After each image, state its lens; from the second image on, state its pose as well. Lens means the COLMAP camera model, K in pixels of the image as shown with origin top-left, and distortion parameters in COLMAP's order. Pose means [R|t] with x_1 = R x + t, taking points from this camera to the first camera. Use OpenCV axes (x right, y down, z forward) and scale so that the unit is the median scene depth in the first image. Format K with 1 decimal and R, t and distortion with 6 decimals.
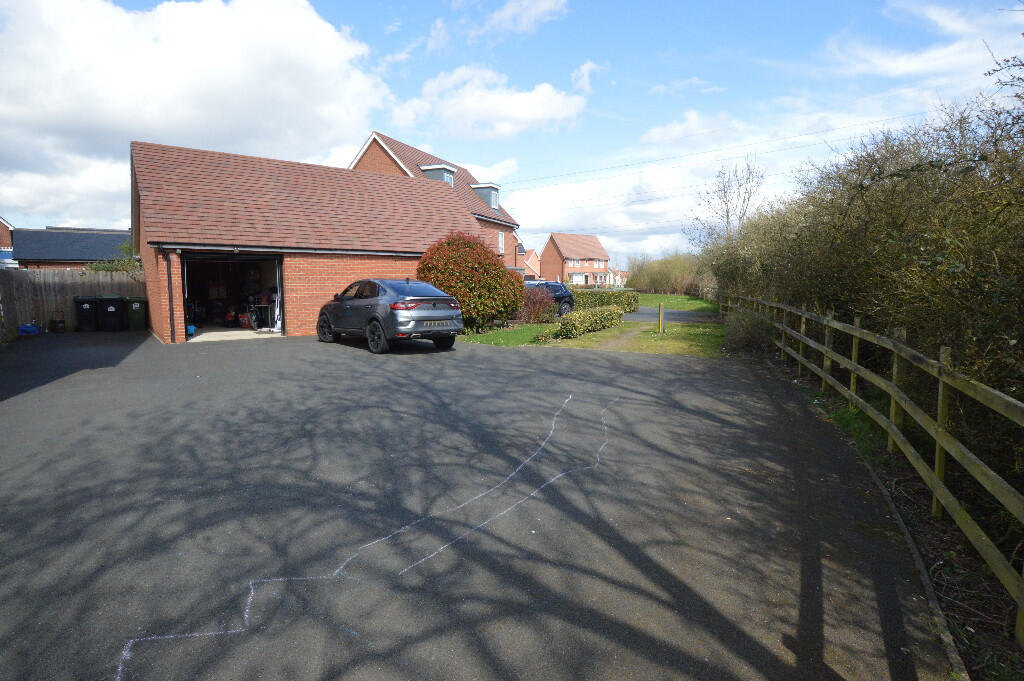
lens RADIAL K [[543.4, 0, 512.0], [0, 543.4, 340.5], [0, 0, 1]] dist [-0.002416, -0.000747]
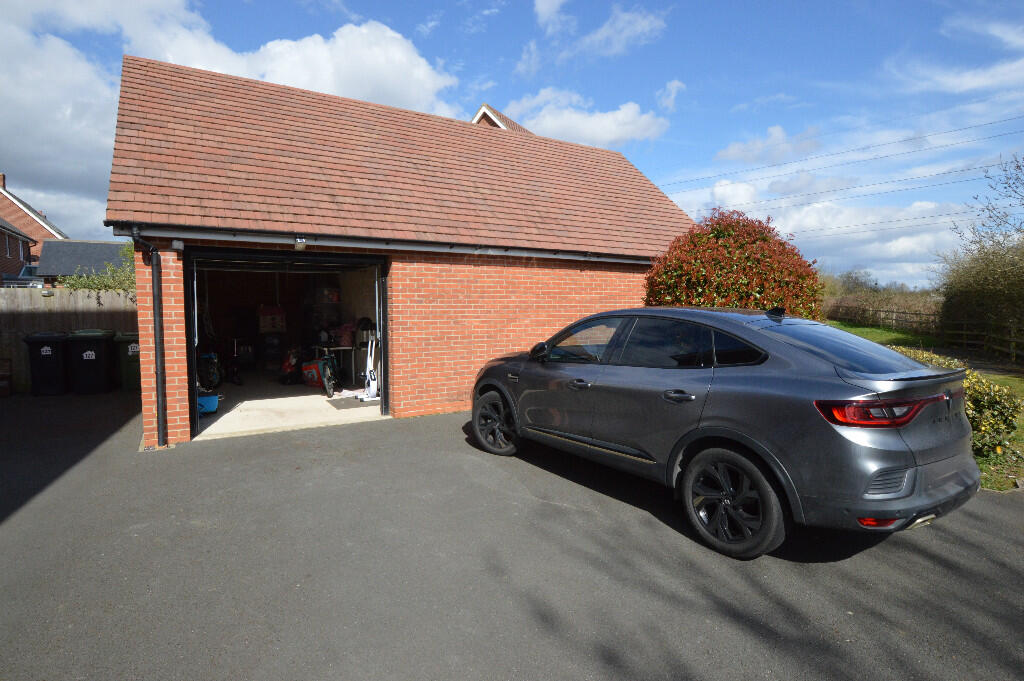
lens RADIAL K [[536.3, 0, 520.0], [0, 536.3, 337.0], [0, 0, 1]] dist [-0.015679, 0.001330]
pose [[0.996369, 0.008088, -0.084751, -0.250709], [-0.011510, 0.999135, -0.039966, -0.062824], [0.084354, 0.040796, 0.995600, 0.503961]]
